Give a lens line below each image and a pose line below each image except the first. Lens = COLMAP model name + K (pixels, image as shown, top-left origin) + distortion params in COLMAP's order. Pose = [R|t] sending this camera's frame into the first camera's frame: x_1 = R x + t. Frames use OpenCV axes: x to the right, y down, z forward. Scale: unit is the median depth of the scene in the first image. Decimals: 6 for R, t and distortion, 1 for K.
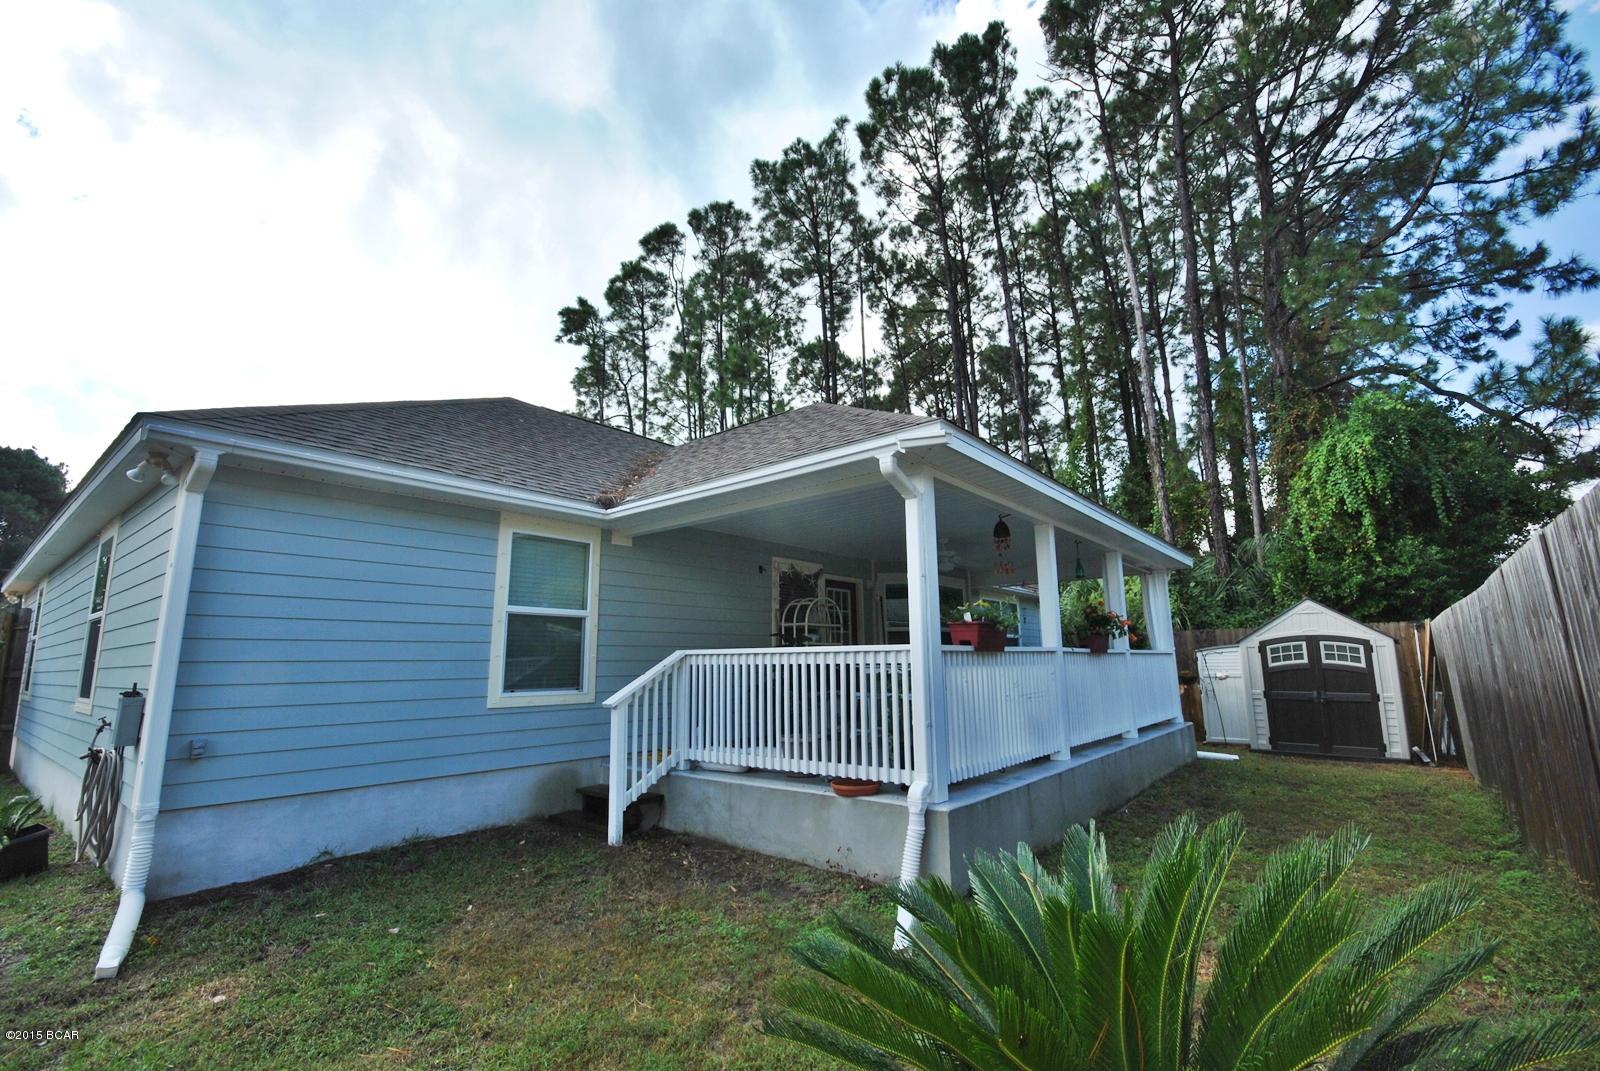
lens RADIAL K [[708.9, 0, 800.0], [0, 708.9, 535.5], [0, 0, 1]] dist [0.014398, -0.011872]
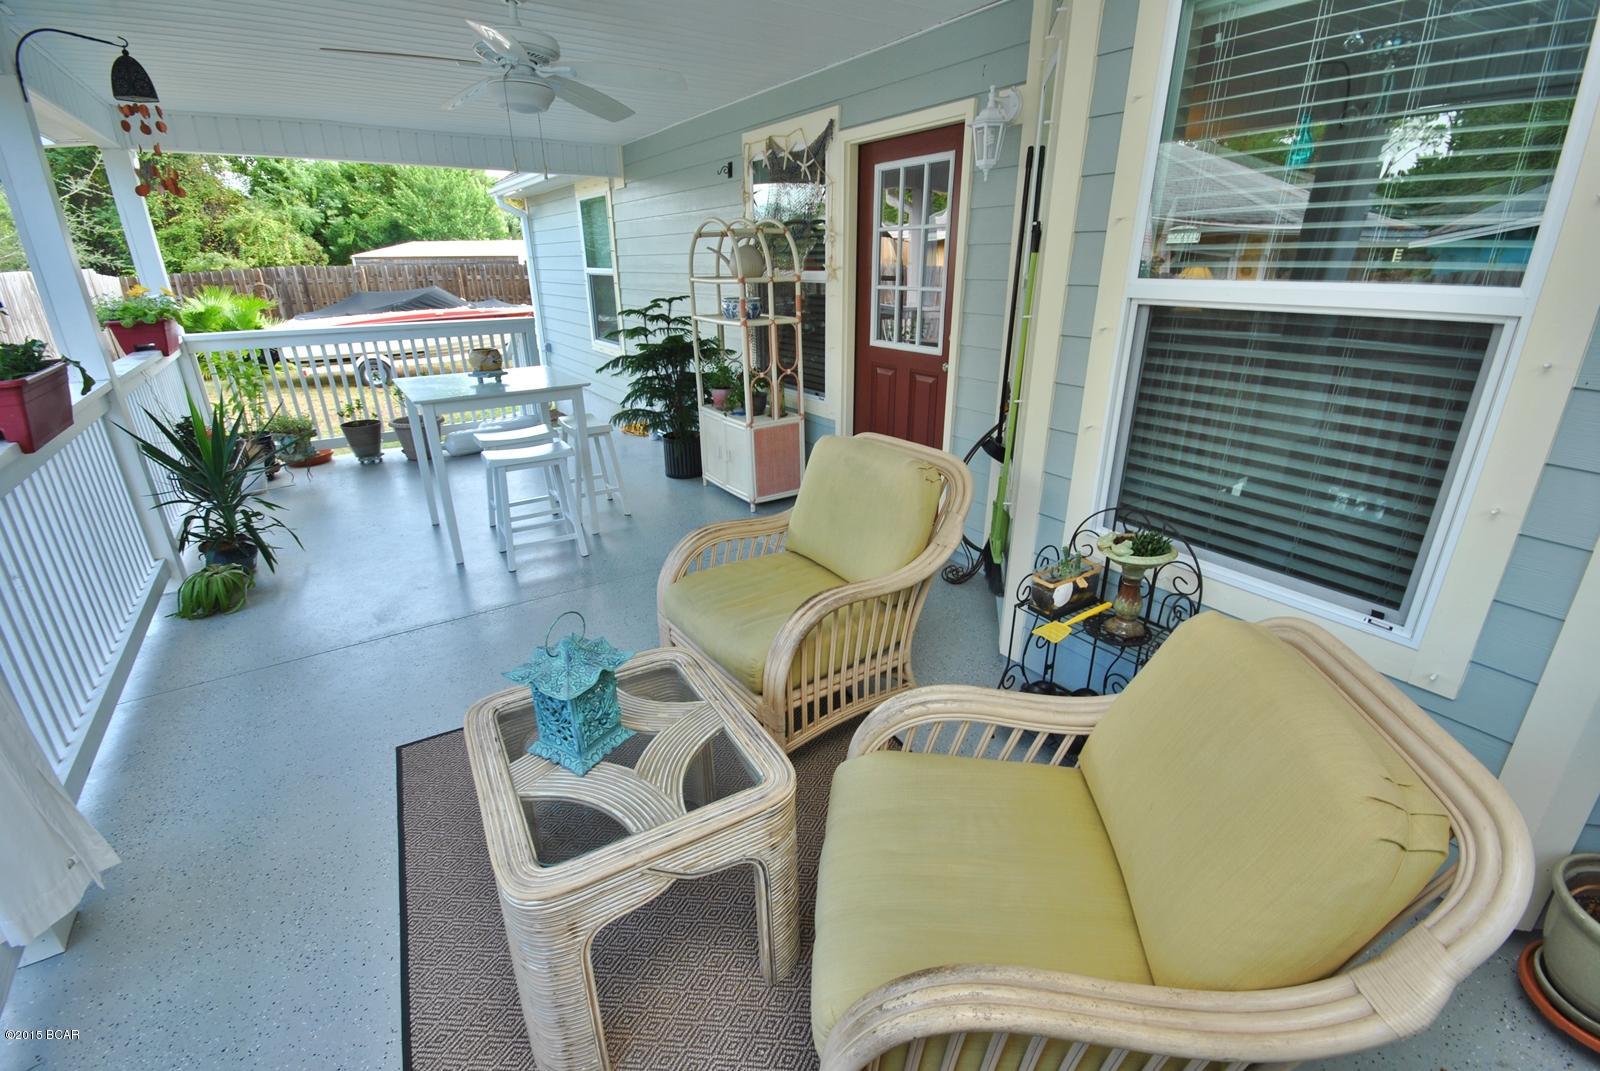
lens RADIAL K [[708.9, 0, 800.0], [0, 708.9, 535.5], [0, 0, 1]] dist [0.014398, -0.011872]
pose [[-0.314952, 0.359533, -0.878374, 0.428506], [0.177555, 0.931455, 0.317595, 0.123266], [0.932352, -0.055933, -0.357200, 1.045566]]
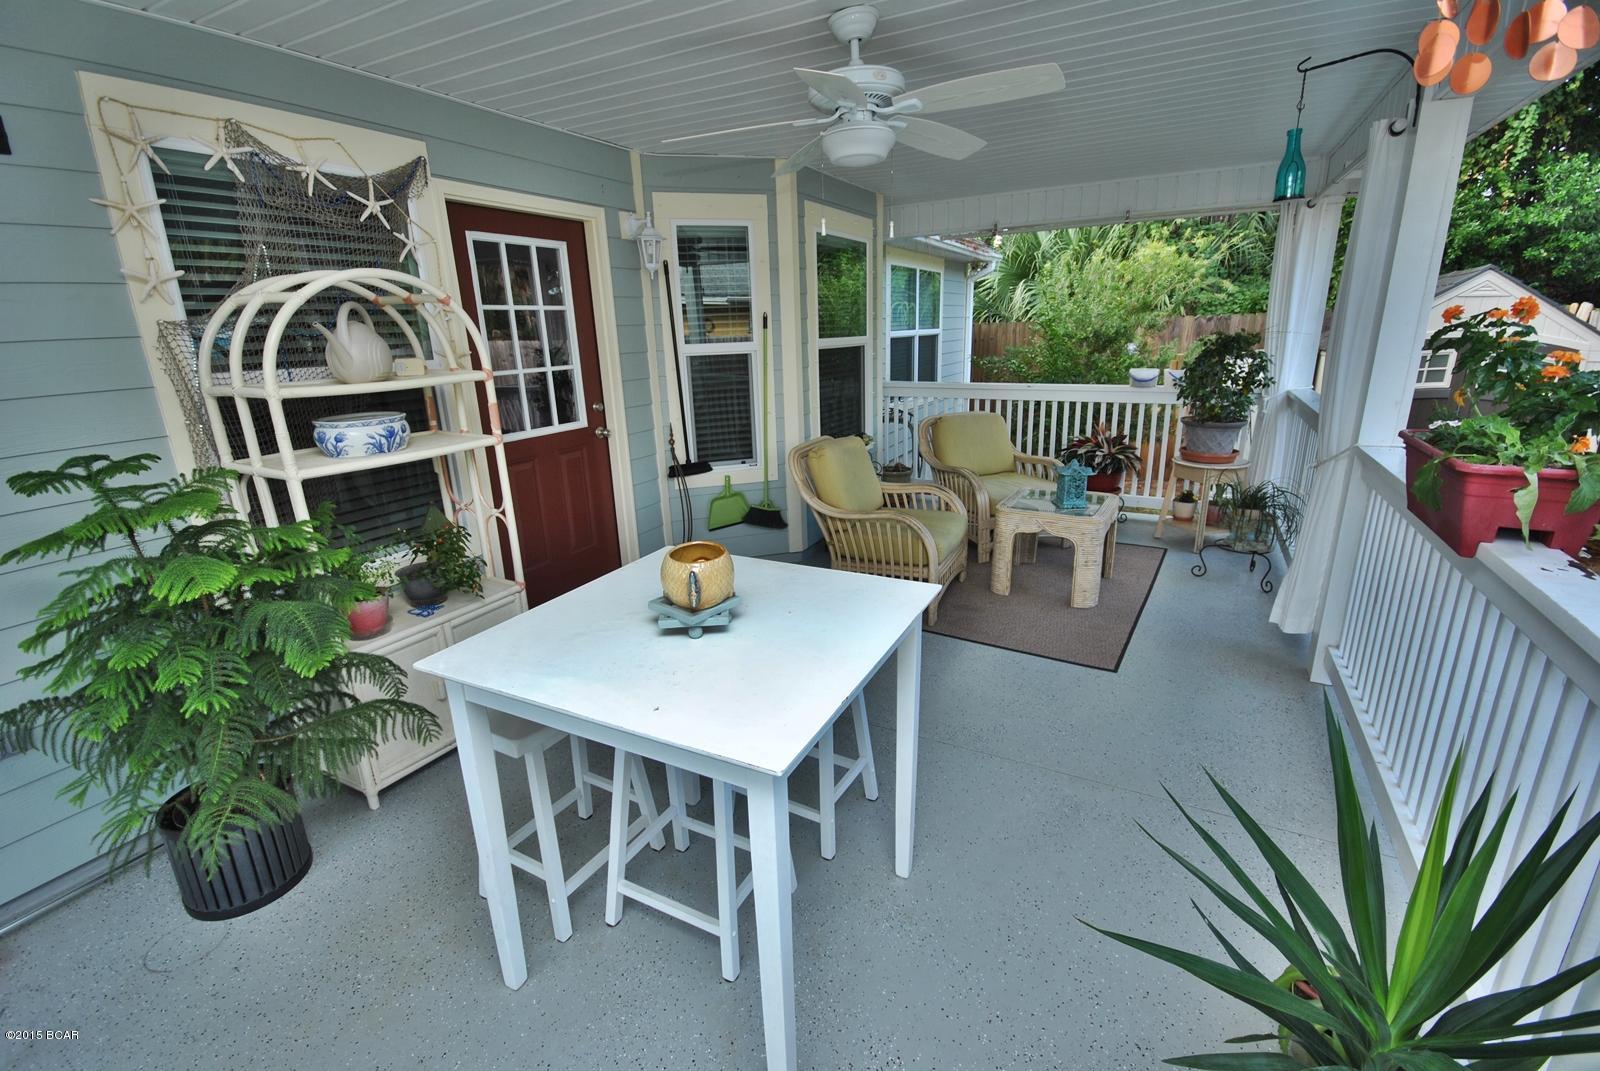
lens RADIAL K [[708.9, 0, 800.0], [0, 708.9, 535.5], [0, 0, 1]] dist [0.014398, -0.011872]
pose [[0.980106, -0.071401, 0.185184, 0.108285], [-0.018756, 0.895551, 0.444564, 0.049624], [-0.197584, -0.439193, 0.876396, 0.625491]]
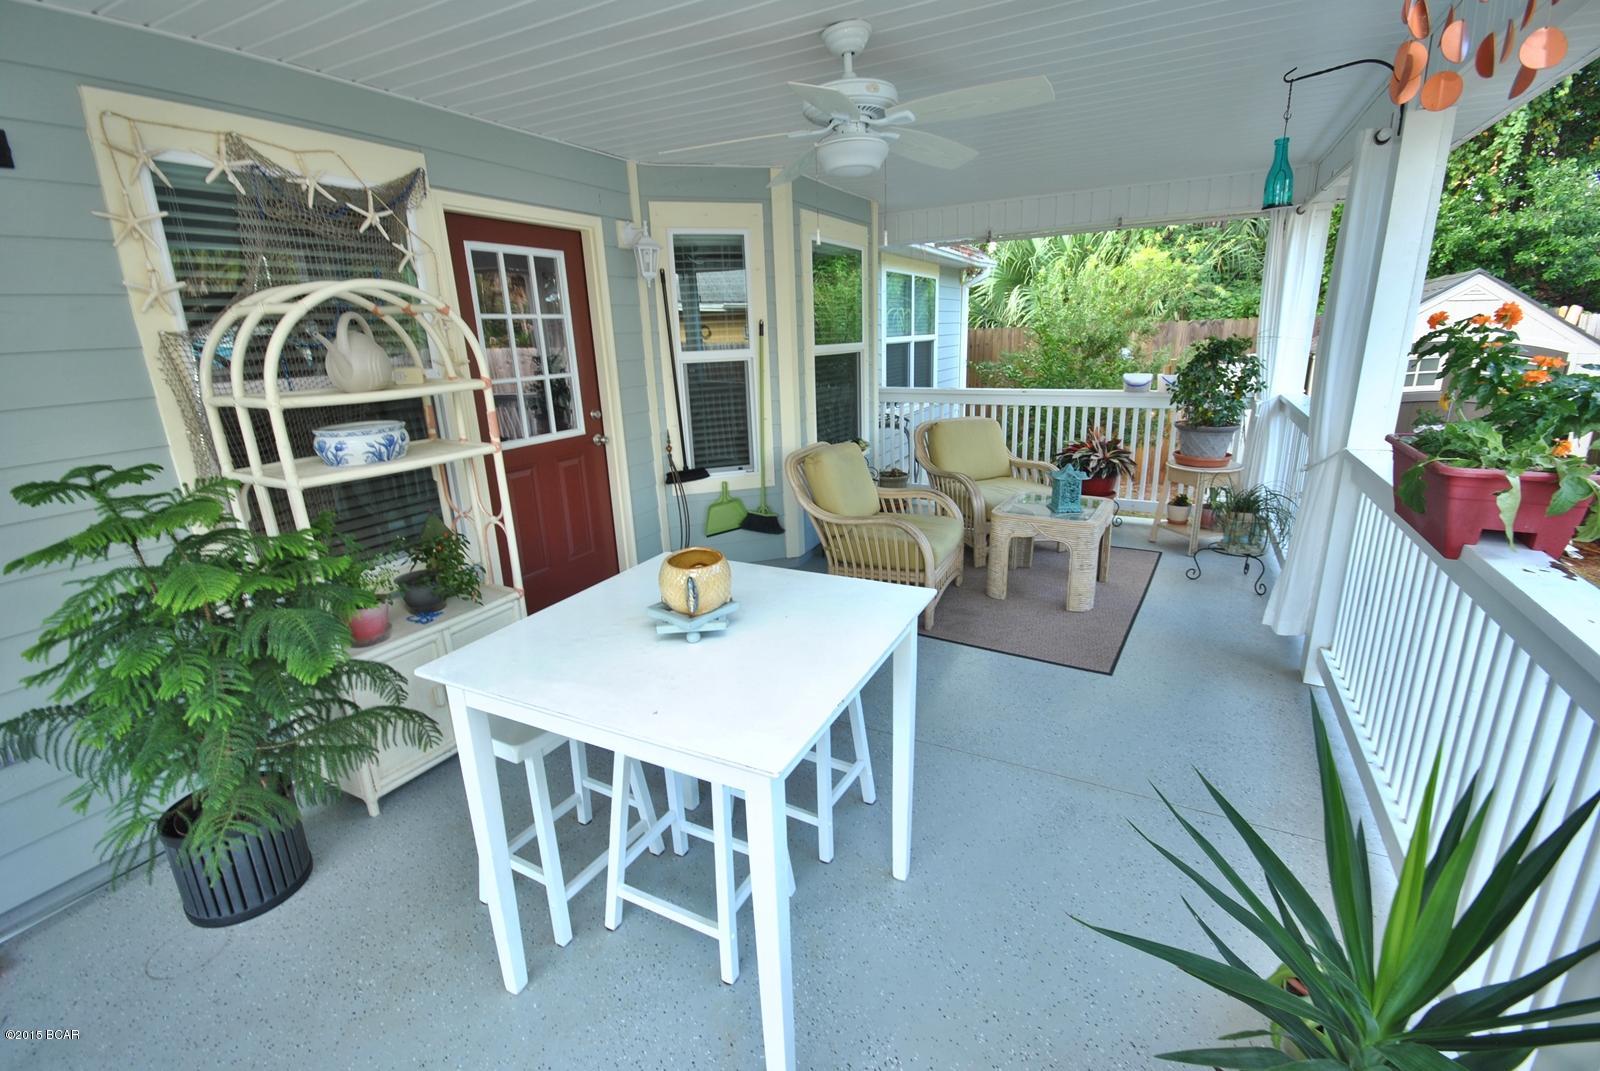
lens RADIAL K [[708.9, 0, 800.0], [0, 708.9, 535.5], [0, 0, 1]] dist [0.014398, -0.011872]
pose [[0.979067, -0.075227, 0.189125, 0.108146], [-0.015476, 0.898987, 0.437701, 0.048553], [-0.202948, -0.431466, 0.879005, 0.623514]]
